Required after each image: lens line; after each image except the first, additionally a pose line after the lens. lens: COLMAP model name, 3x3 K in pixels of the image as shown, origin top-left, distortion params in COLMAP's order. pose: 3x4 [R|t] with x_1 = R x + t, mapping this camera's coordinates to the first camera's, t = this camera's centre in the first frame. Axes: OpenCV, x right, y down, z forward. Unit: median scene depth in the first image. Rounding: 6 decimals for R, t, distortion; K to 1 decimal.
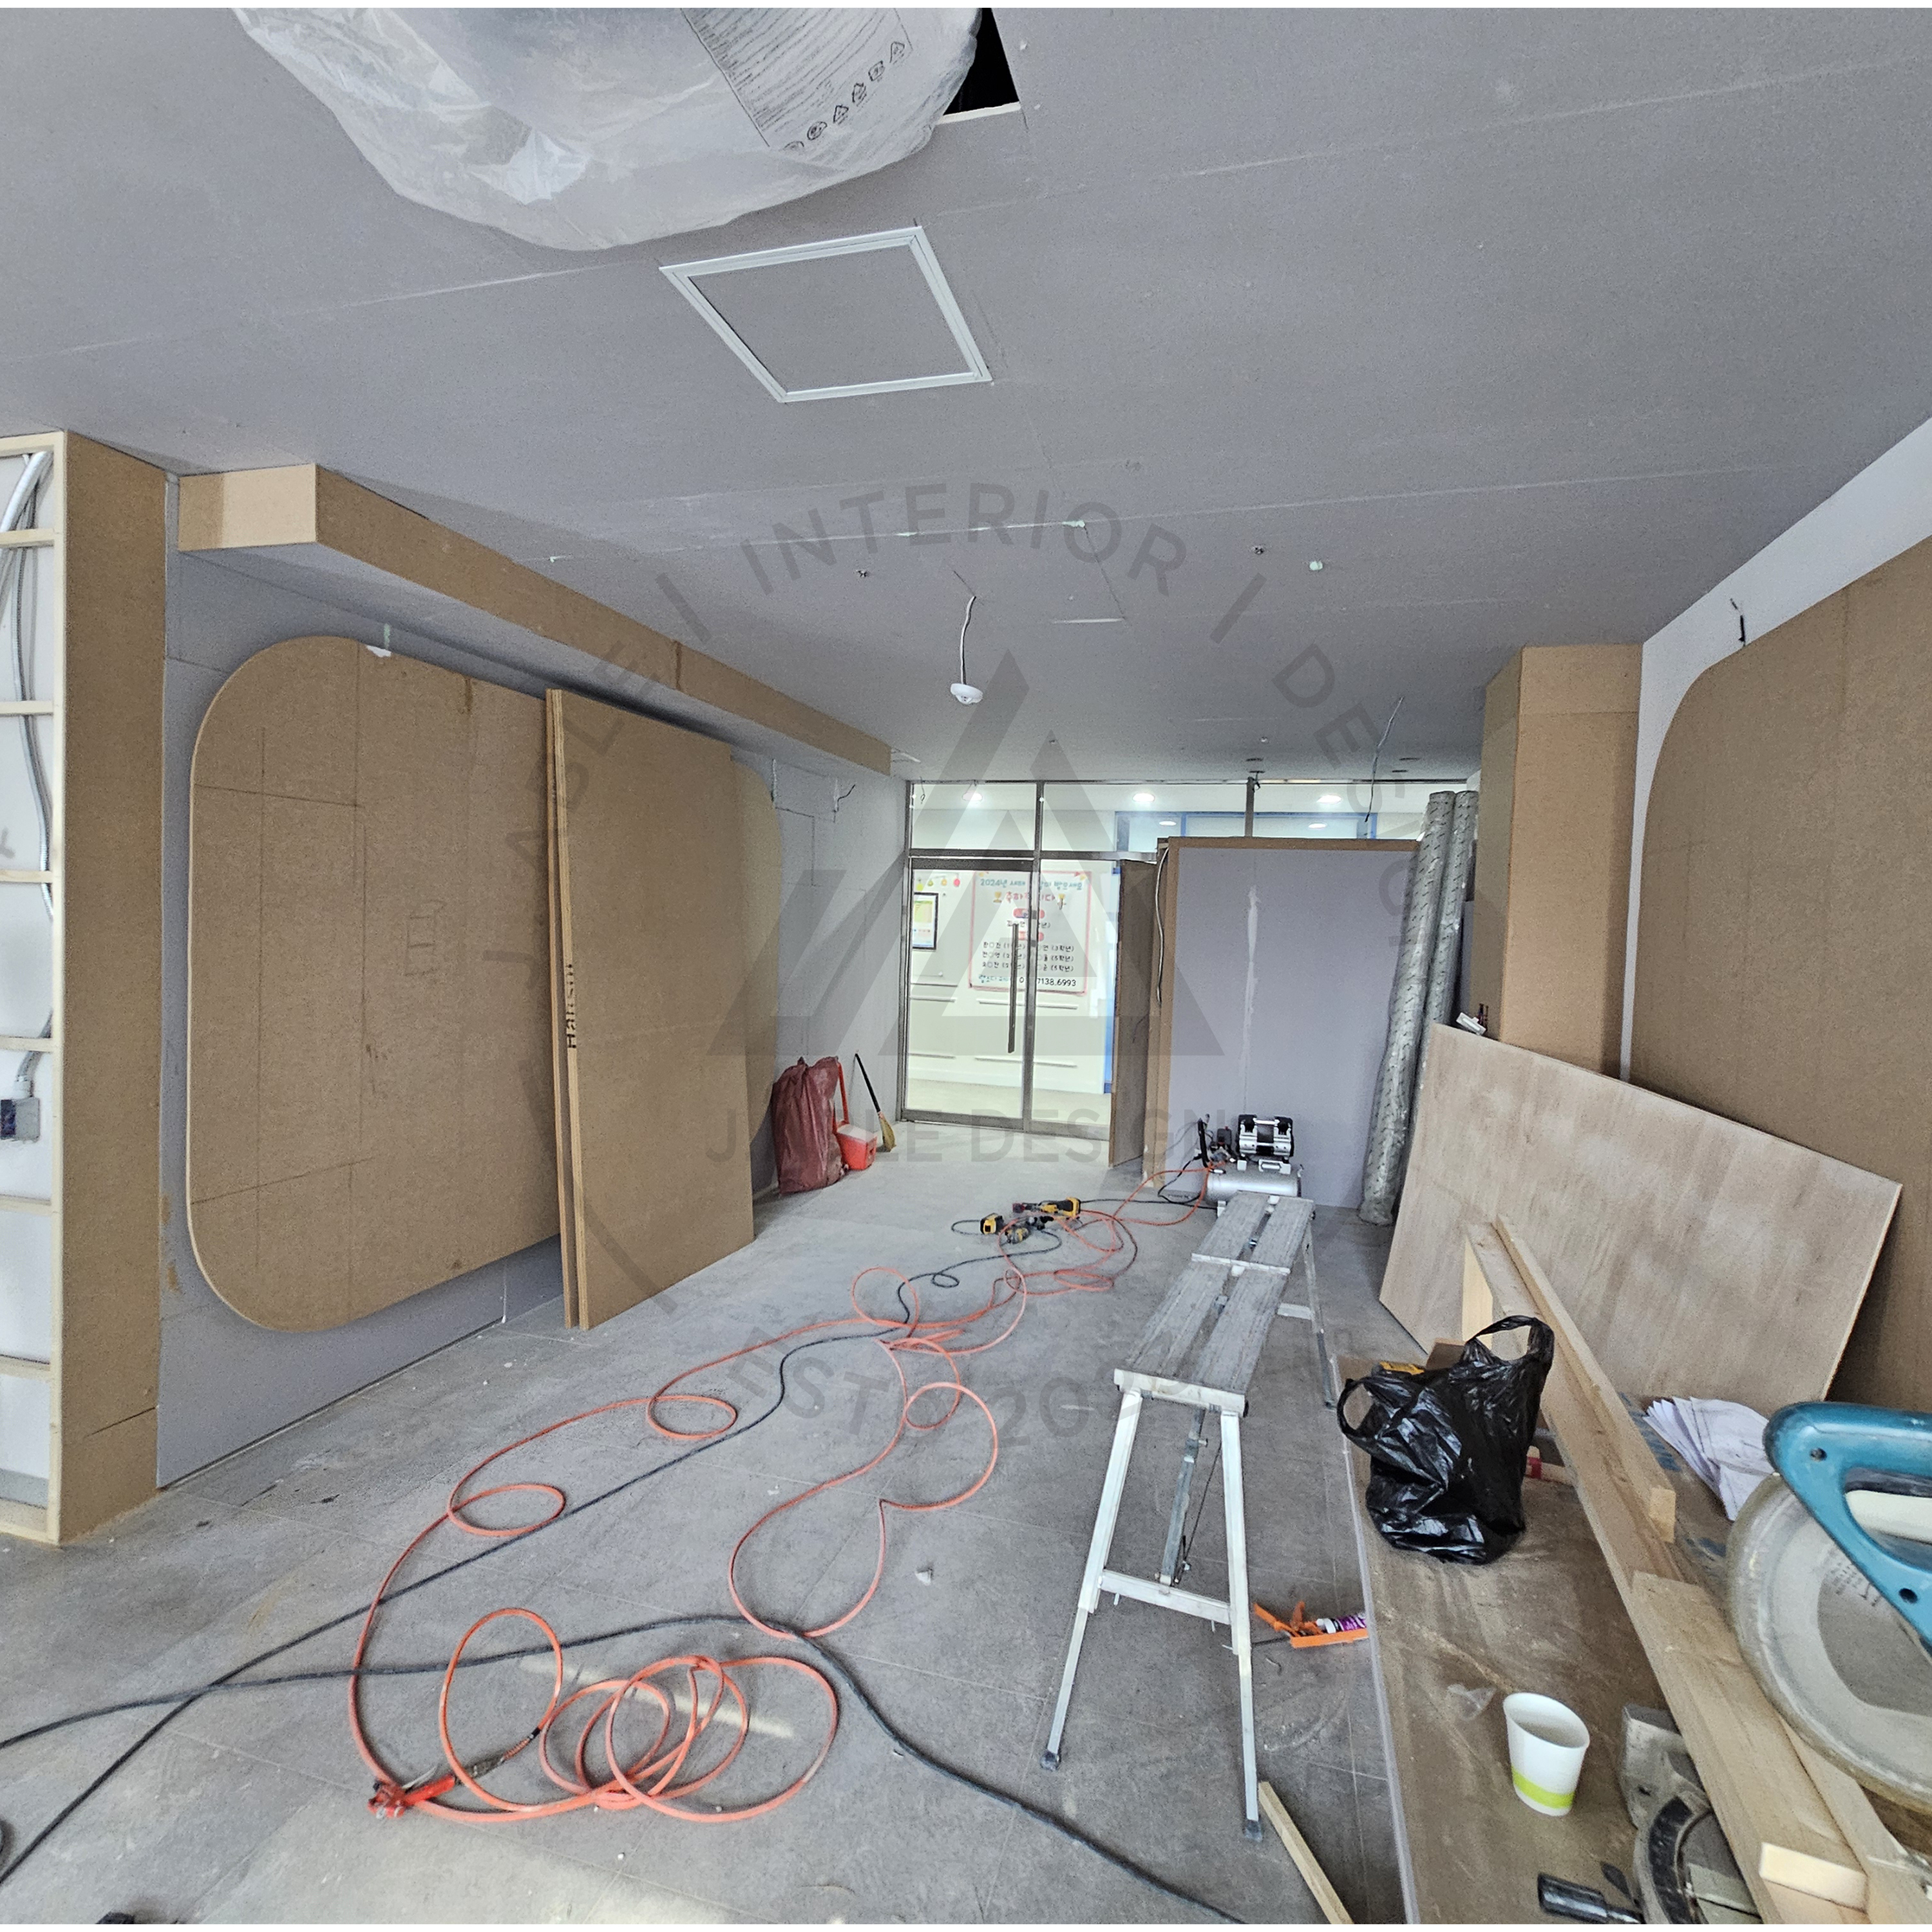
lens RADIAL K [[1040.4, 0, 970.3], [0, 1040.4, 953.4], [0, 0, 1]] dist [0.000167, -0.000031]
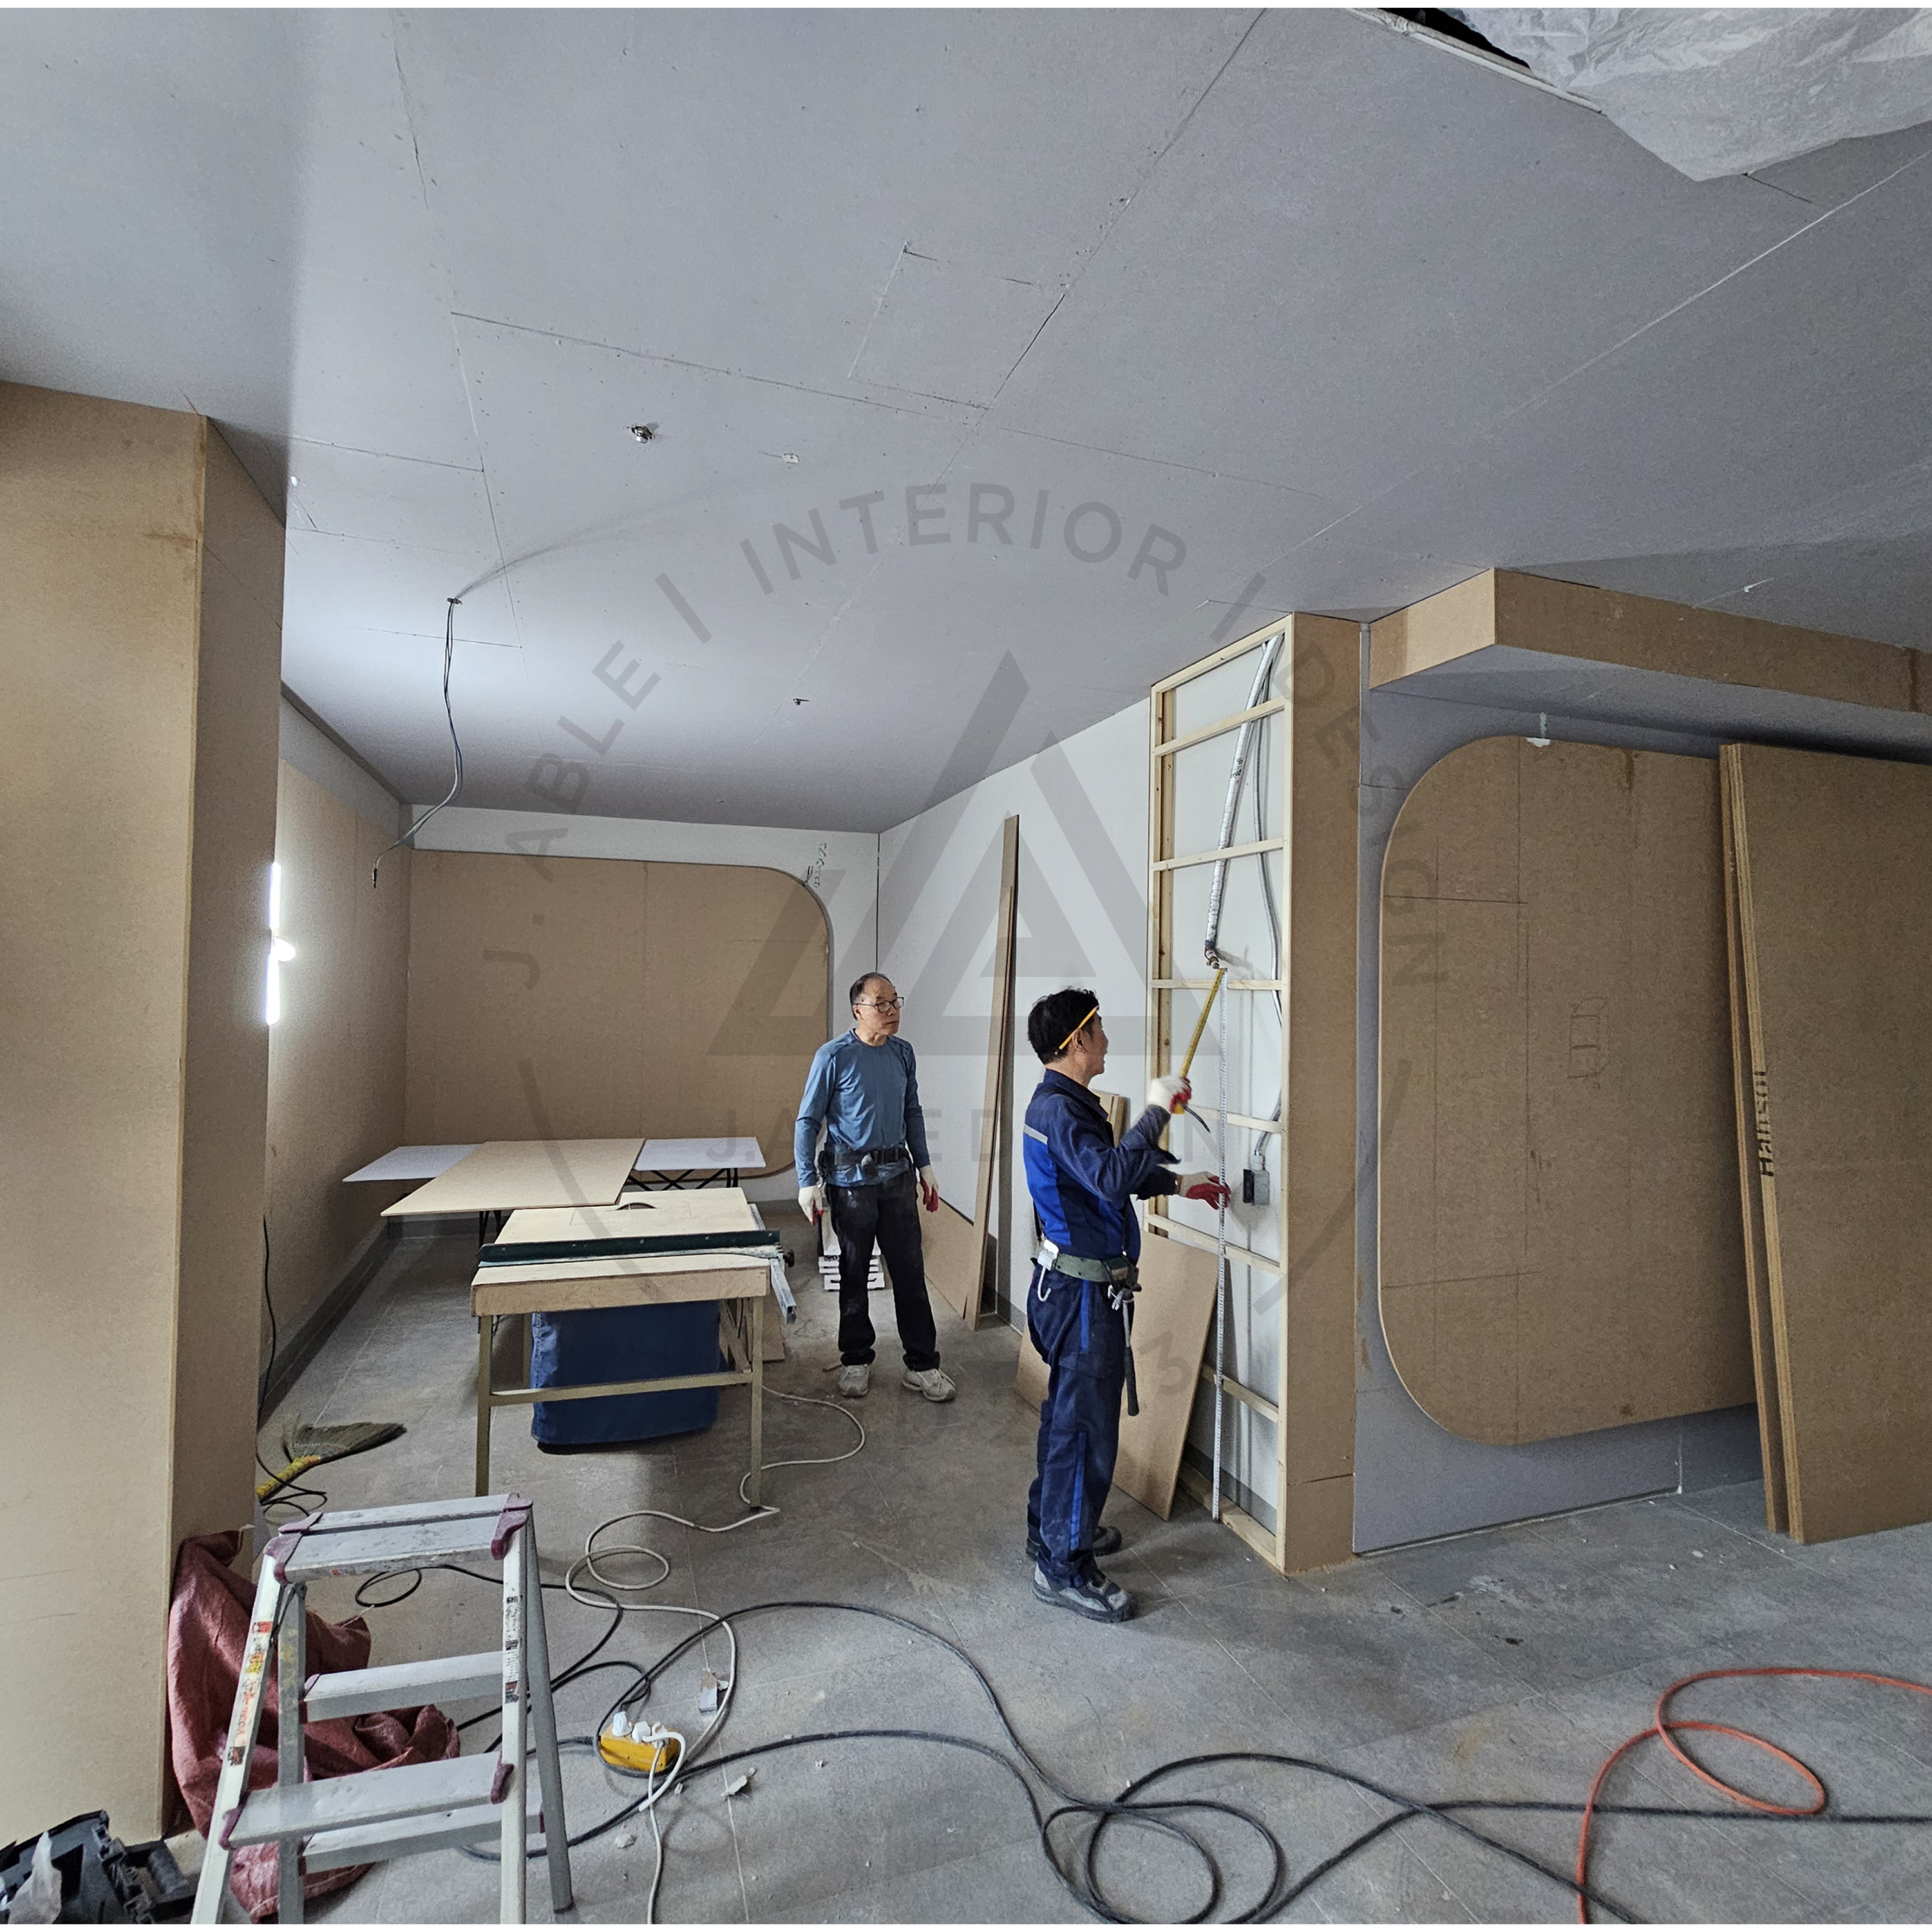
lens RADIAL K [[1040.4, 0, 970.3], [0, 1040.4, 953.4], [0, 0, 1]] dist [0.000167, -0.000031]
pose [[0.576595, -0.051474, -0.815407, -0.103772], [-0.019470, 0.996864, -0.076697, -0.010298], [0.816798, 0.060100, 0.573785, 0.027183]]
